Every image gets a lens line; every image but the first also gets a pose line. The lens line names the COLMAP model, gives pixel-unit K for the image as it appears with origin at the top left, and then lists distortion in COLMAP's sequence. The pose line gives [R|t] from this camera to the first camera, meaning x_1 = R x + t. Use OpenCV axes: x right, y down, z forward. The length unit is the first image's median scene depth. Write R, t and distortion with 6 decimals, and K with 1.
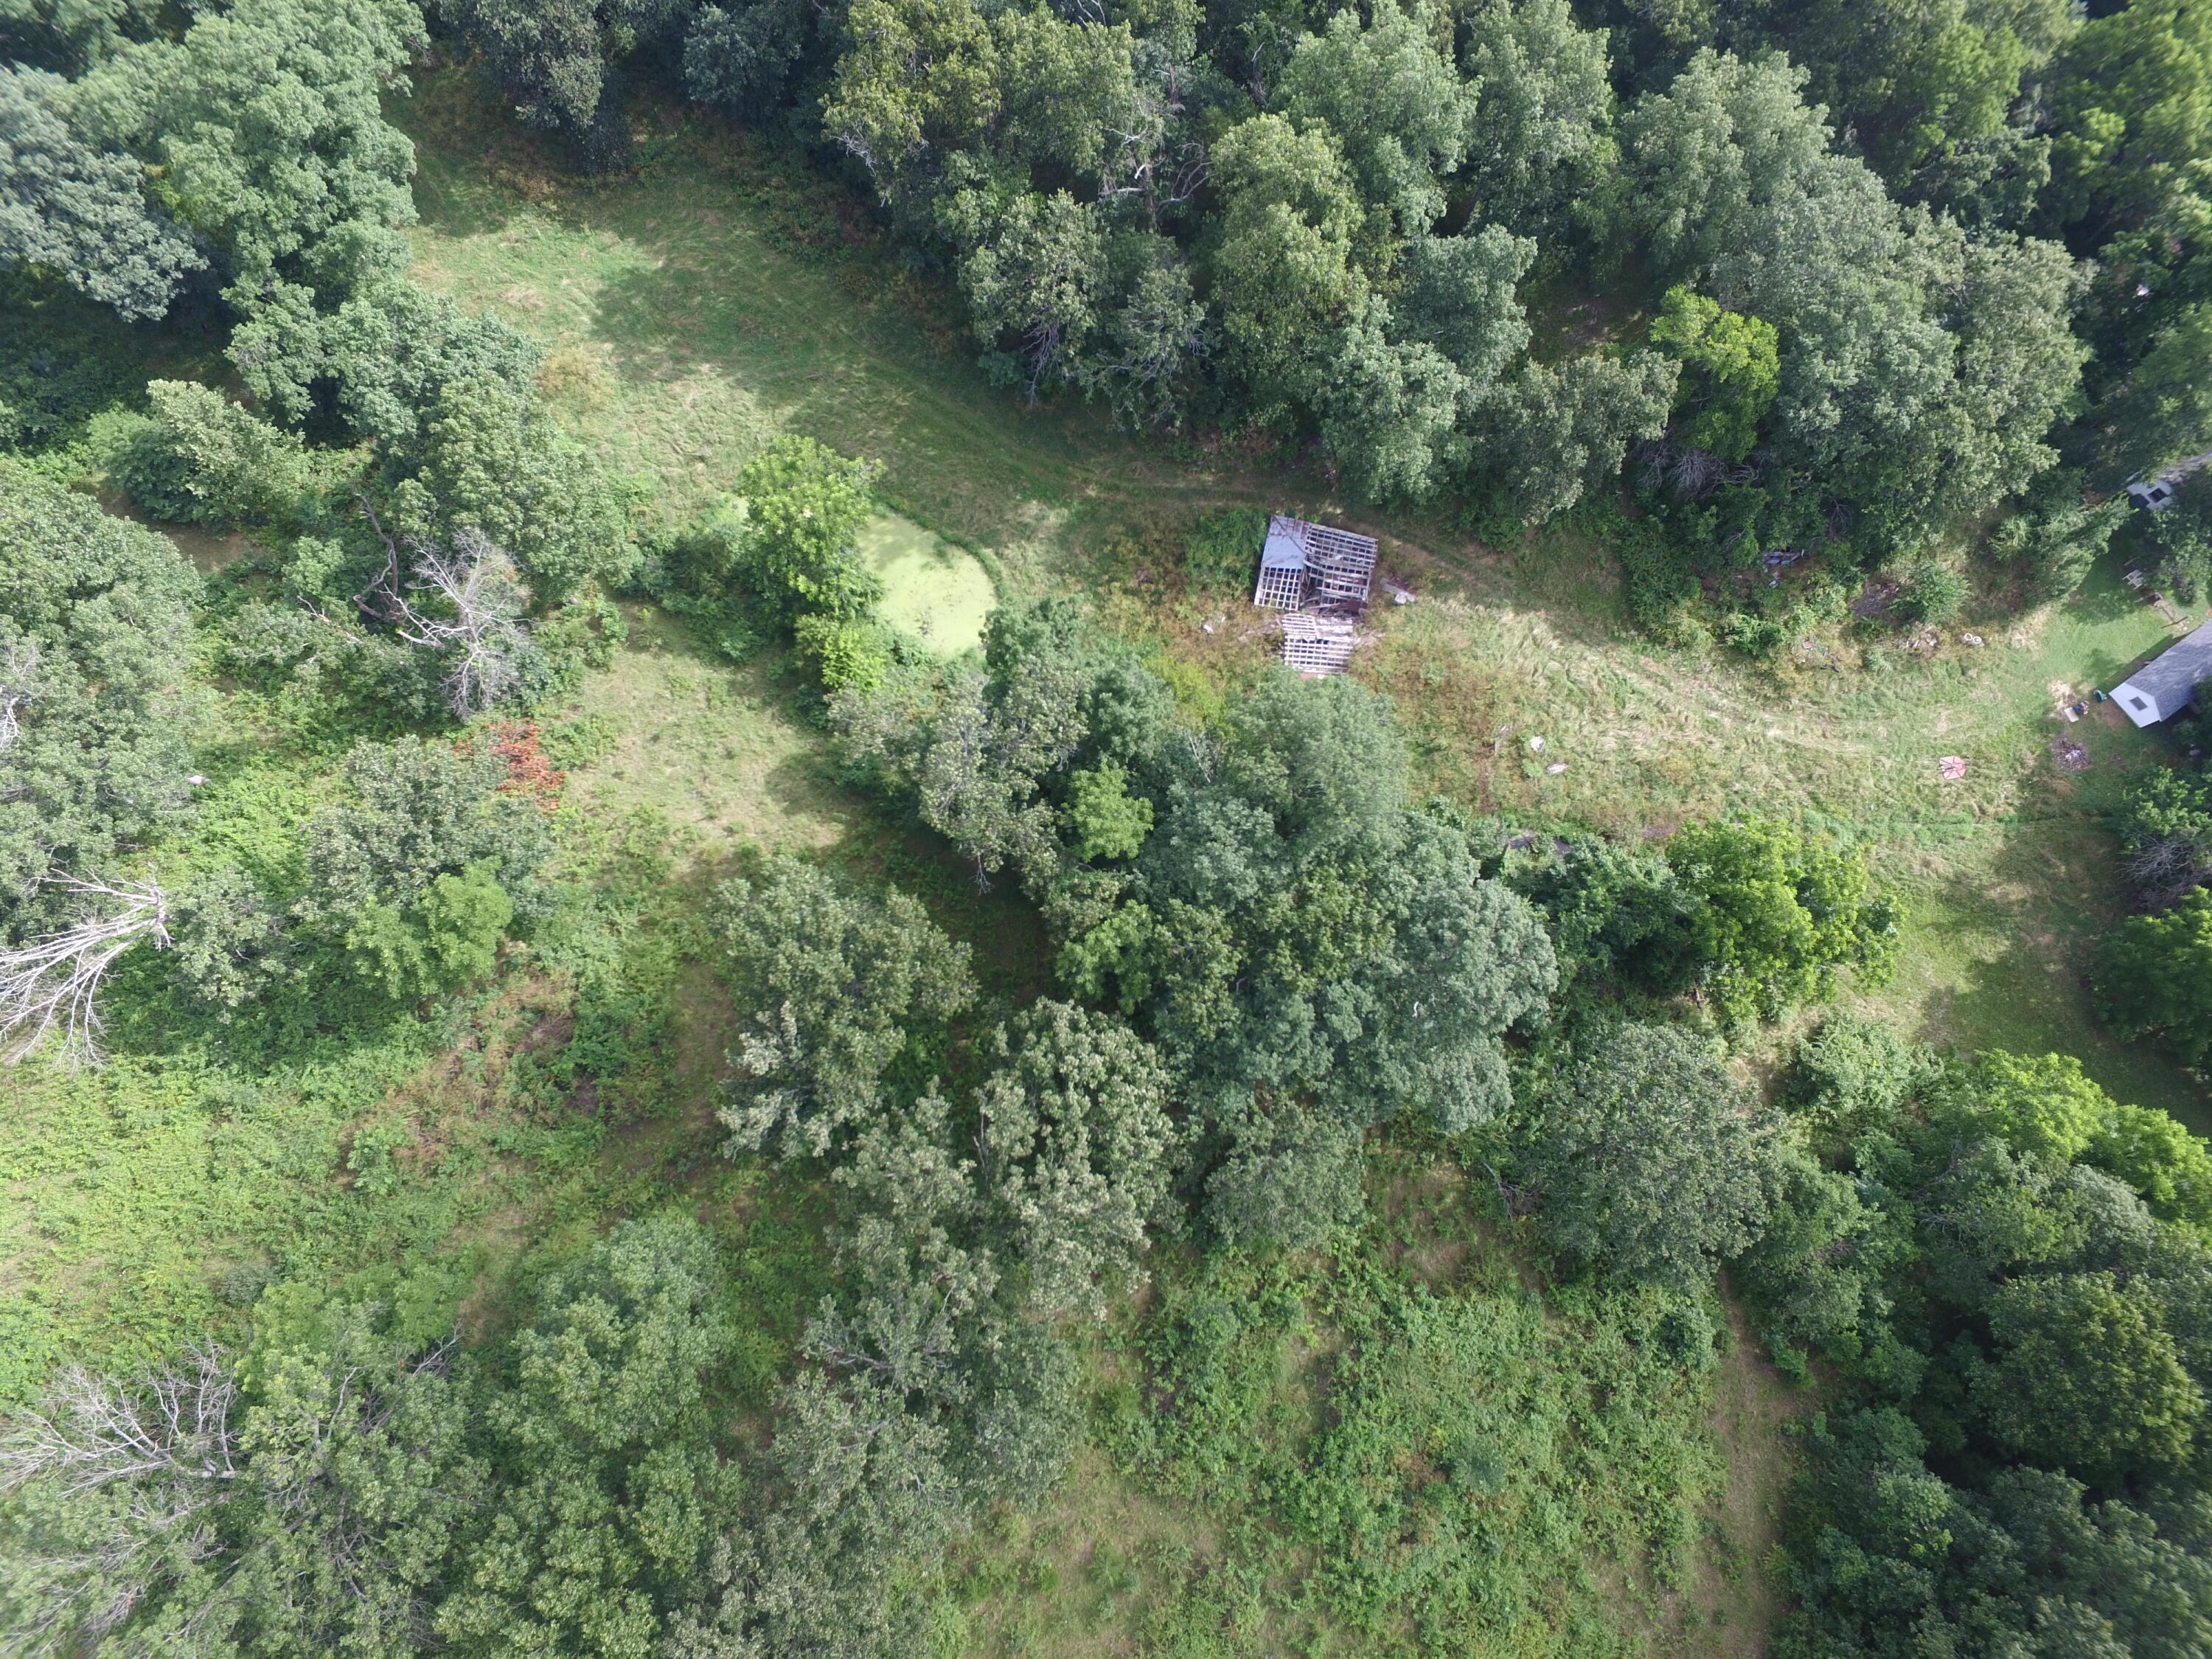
lens RADIAL K [[1284.2, 0, 1111.2], [0, 1284.2, 838.1], [0, 0, 1]] dist [-0.008523, 0.002146]
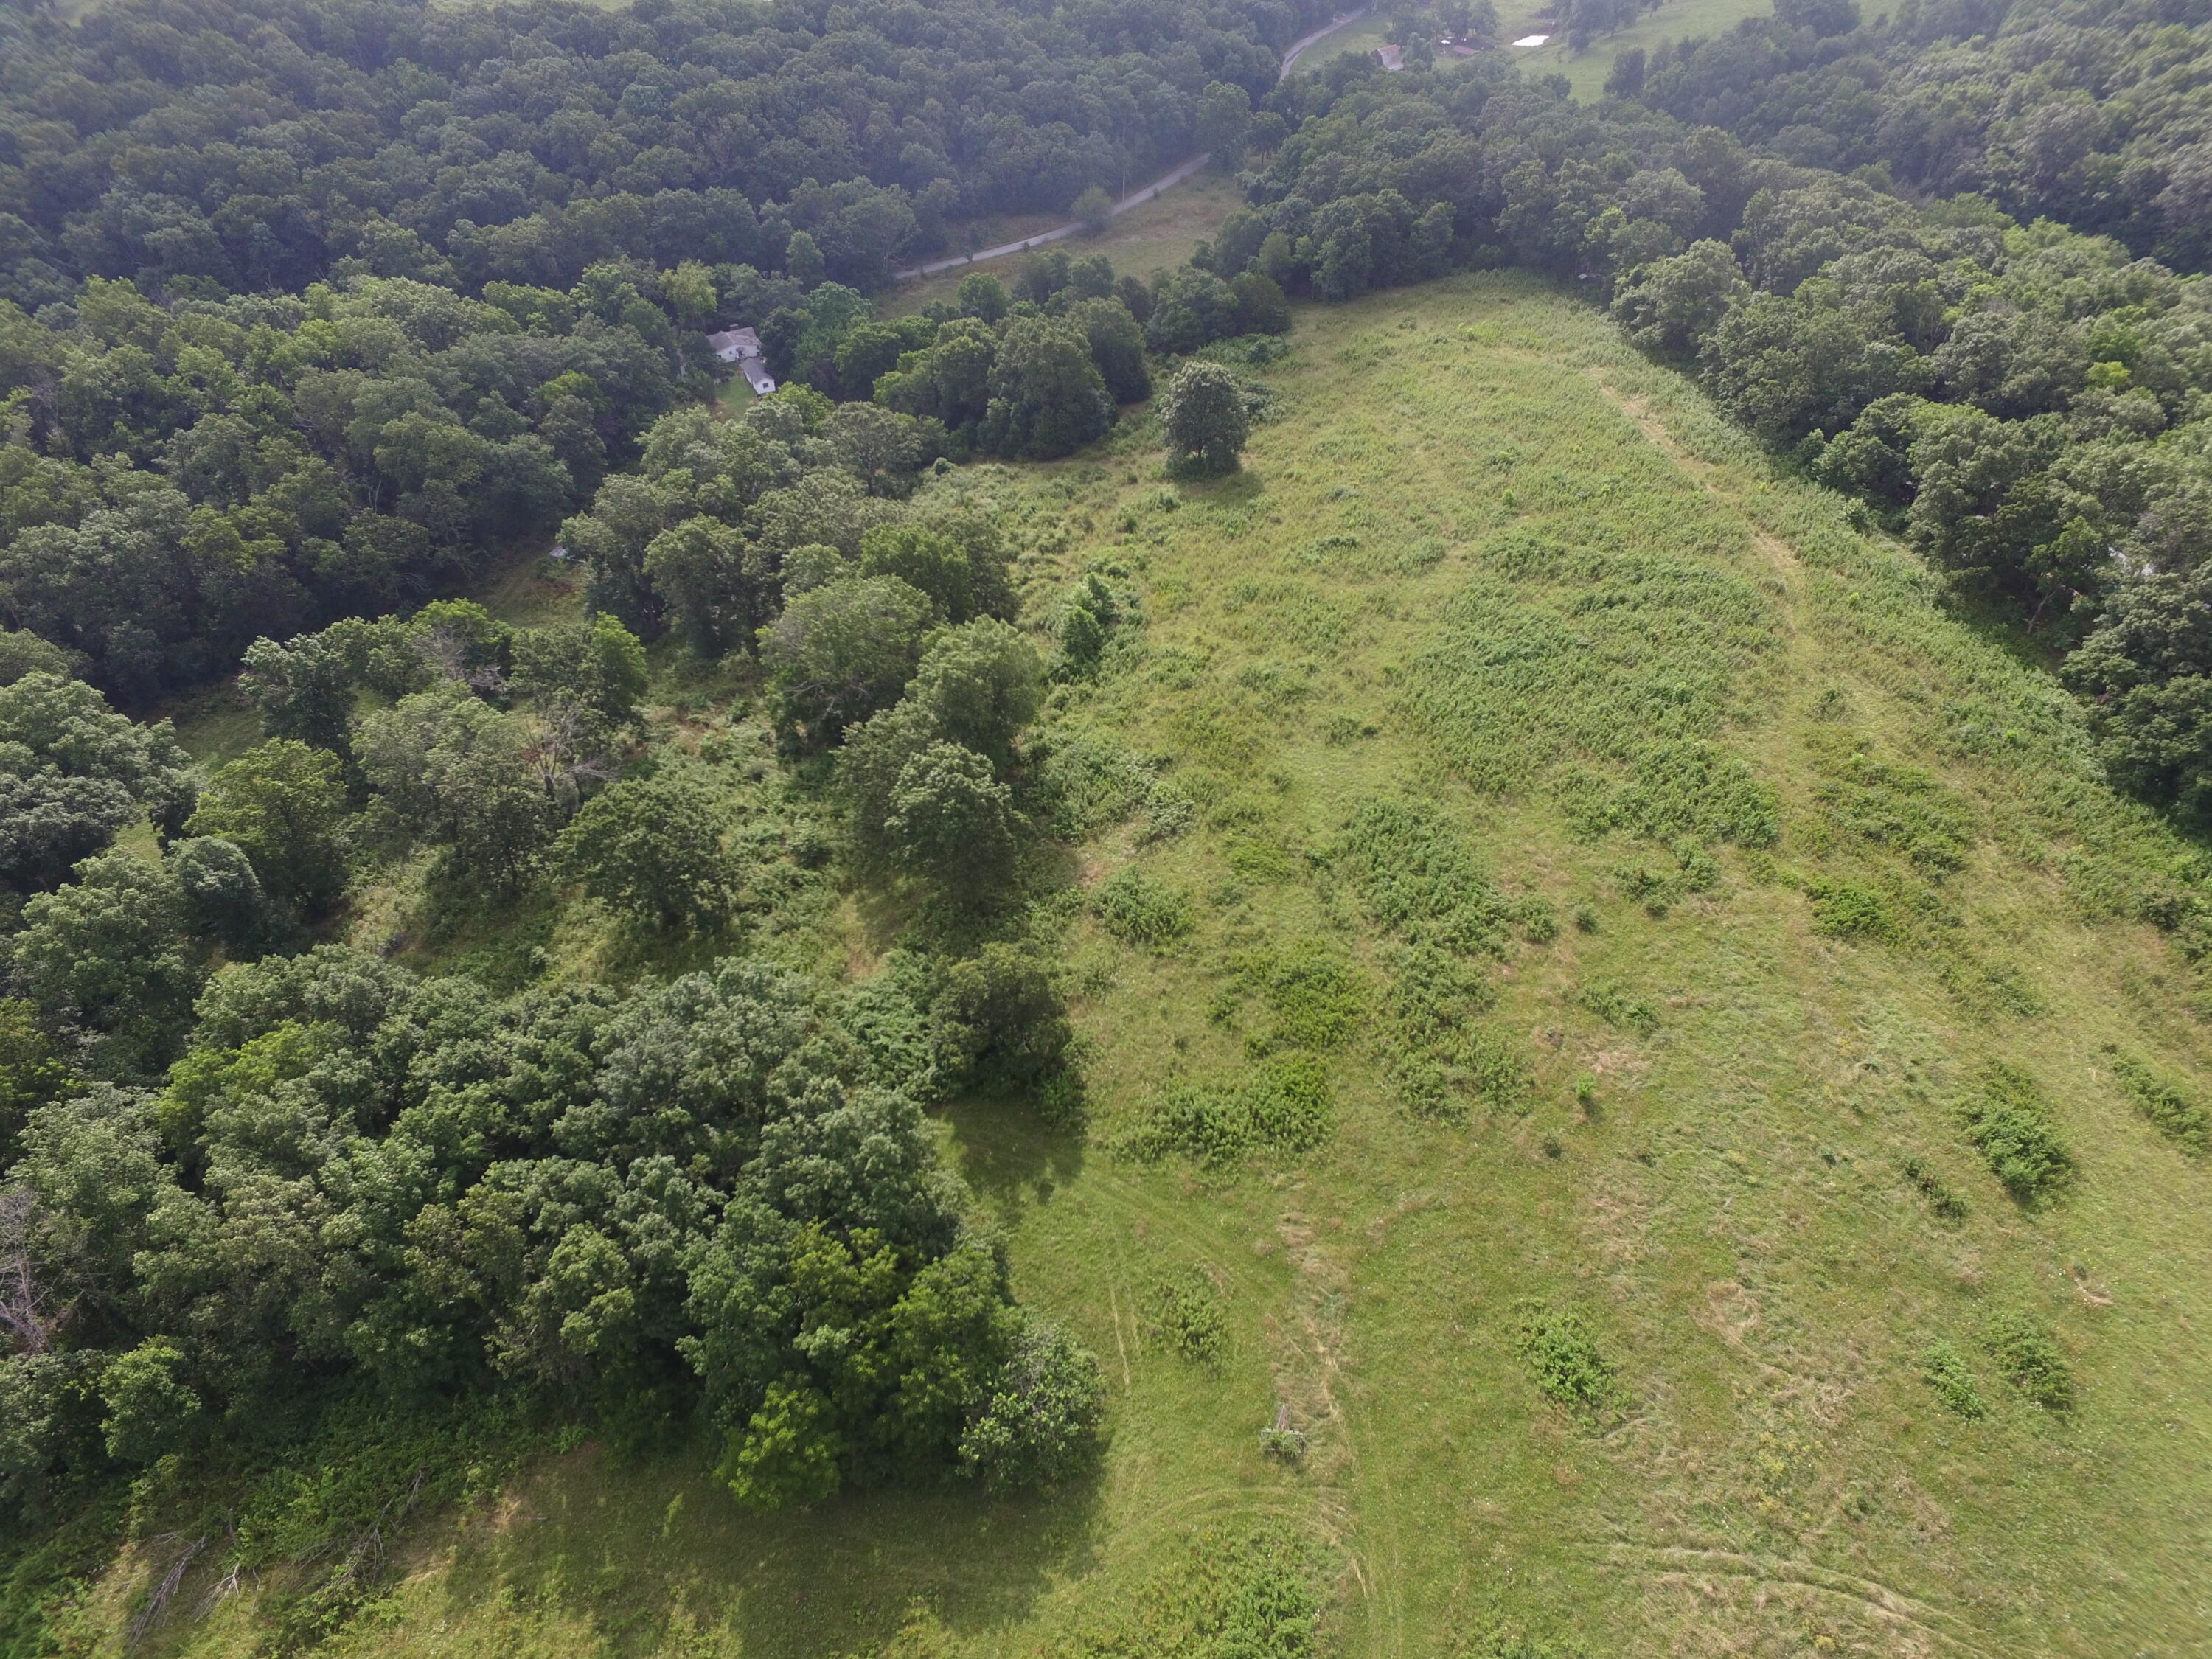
lens RADIAL K [[1291.9, 0, 1106.0], [0, 1291.9, 829.5], [0, 0, 1]] dist [-0.012883, 0.013614]
pose [[0.108732, -0.686810, 0.718658, -1.754181], [0.959406, 0.261756, 0.104999, 0.564472], [-0.260227, 0.678068, 0.687391, -0.381450]]
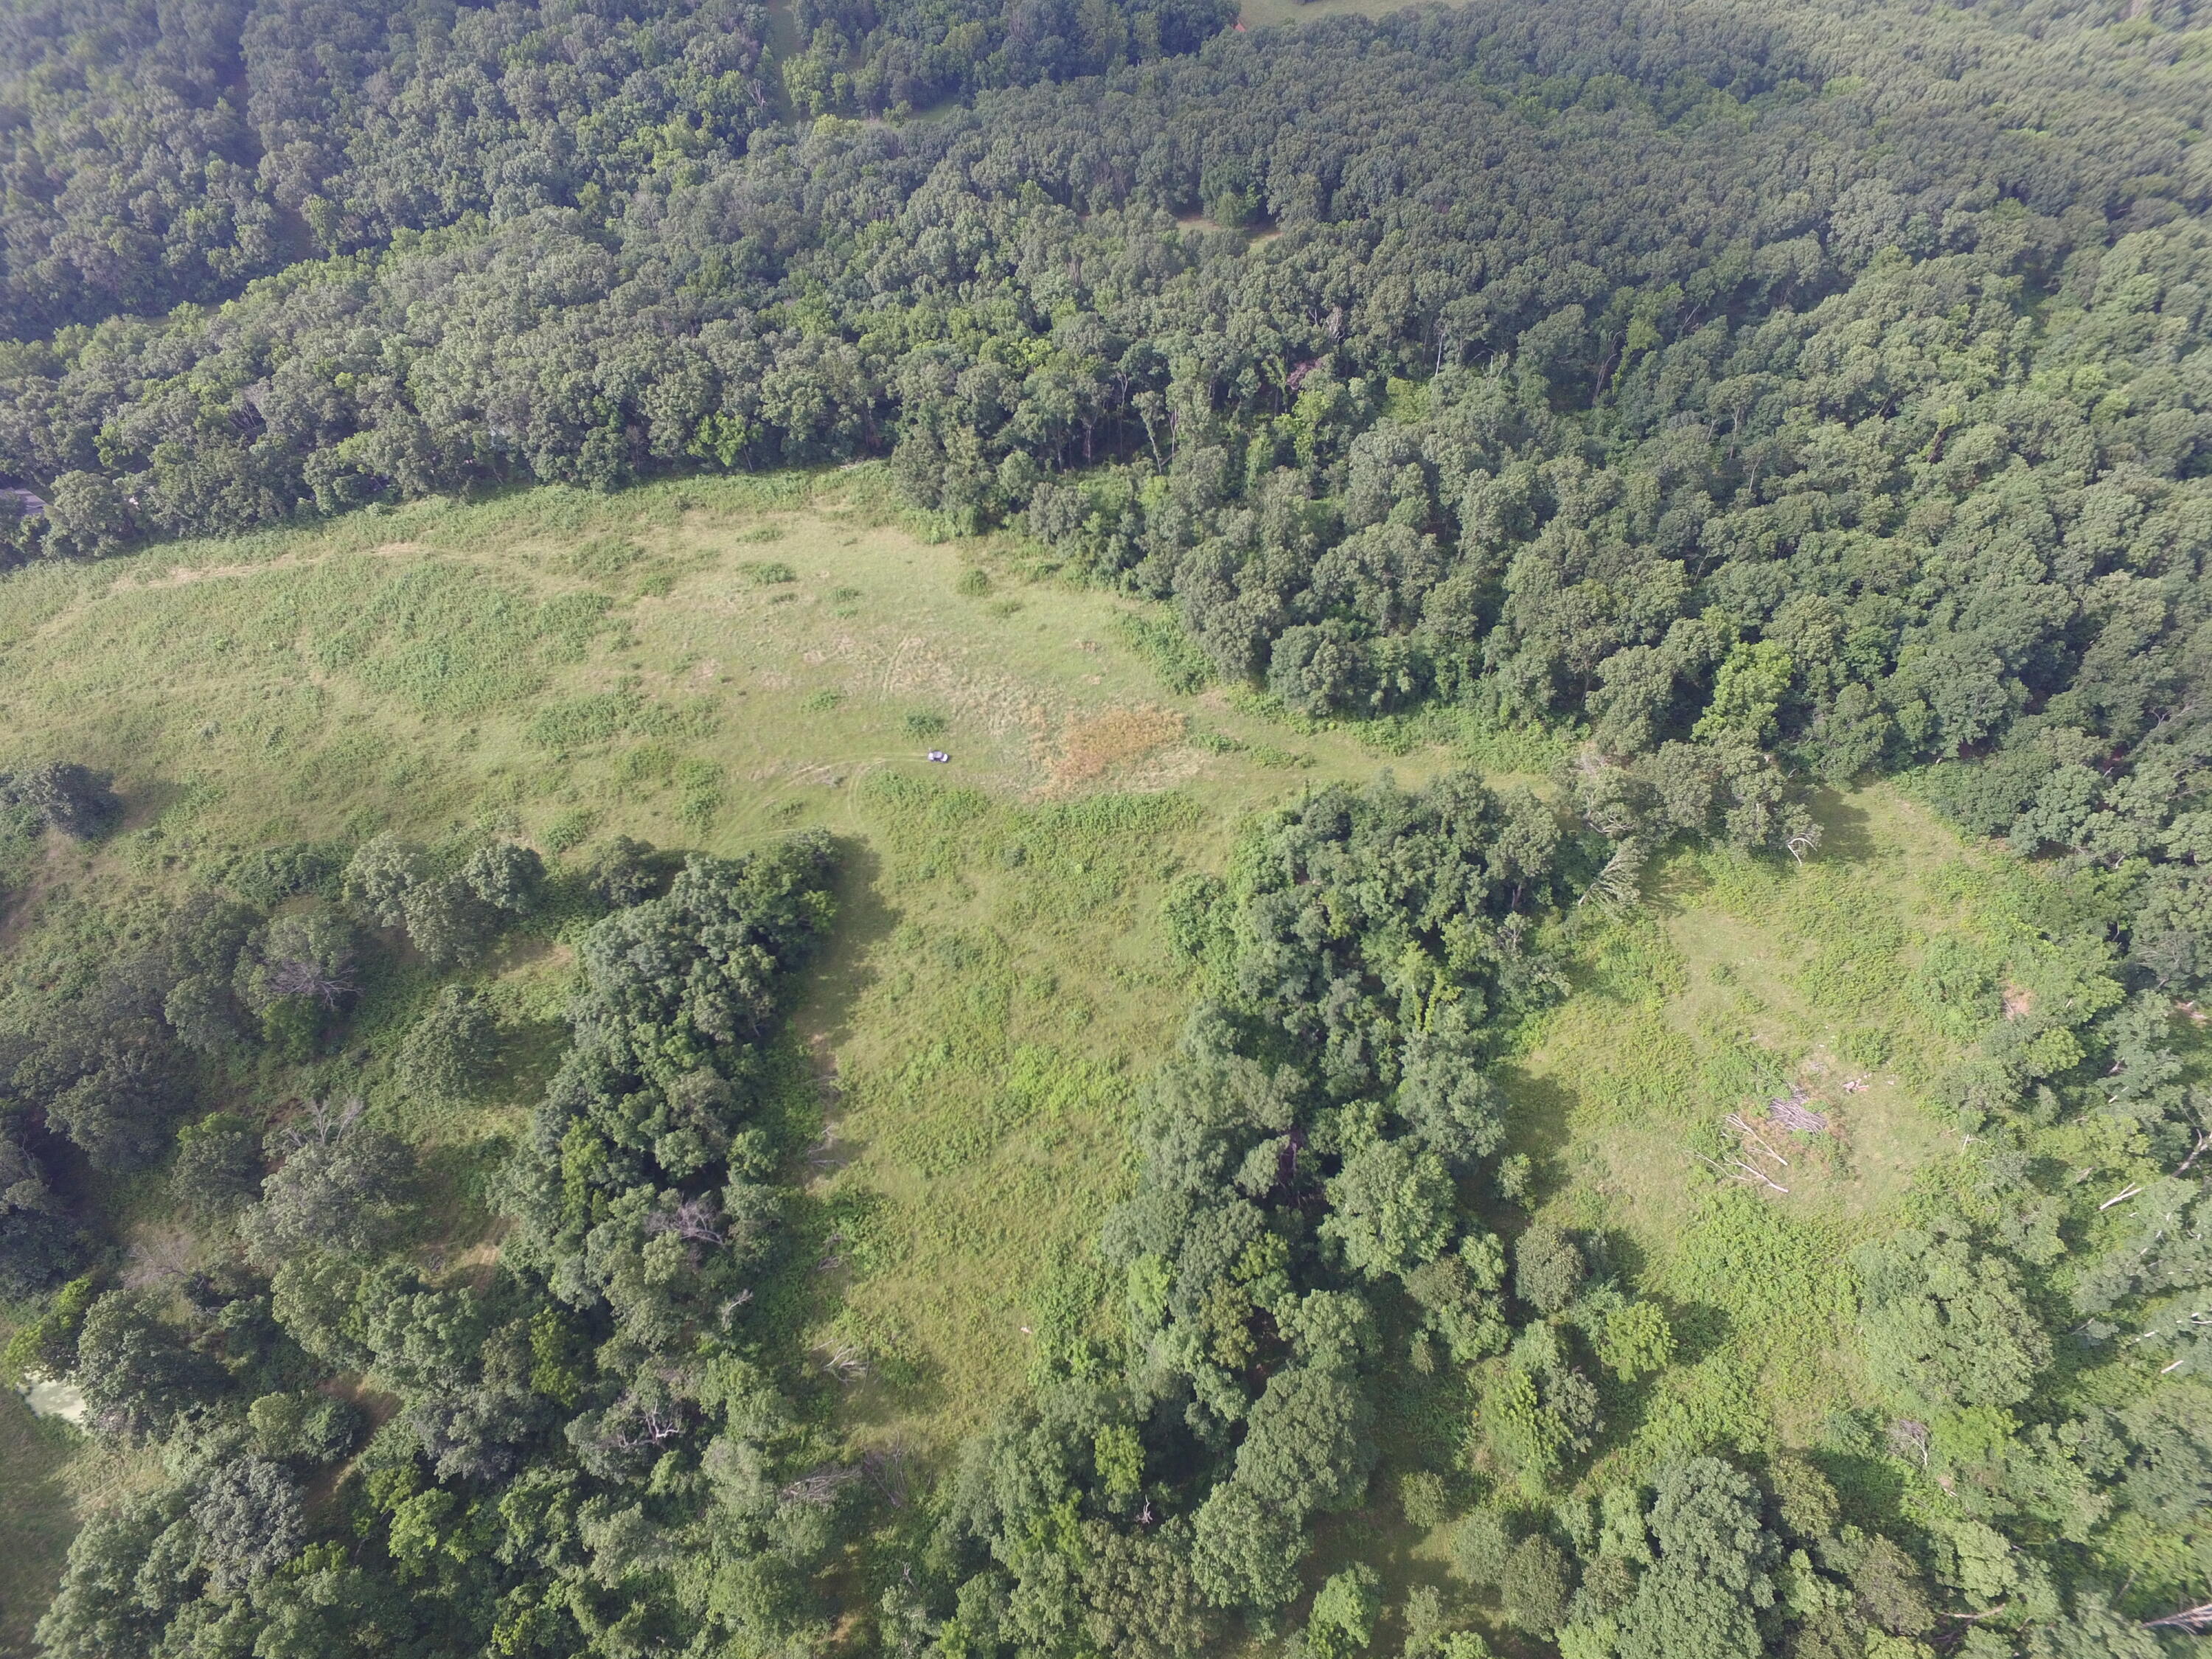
lens RADIAL K [[1291.9, 0, 1106.0], [0, 1291.9, 829.5], [0, 0, 1]] dist [-0.012883, 0.013614]
pose [[-0.993939, -0.062484, 0.090448, -2.194369], [0.109888, -0.587967, 0.801386, -1.294130], [0.003107, 0.806468, 0.591270, -0.995131]]
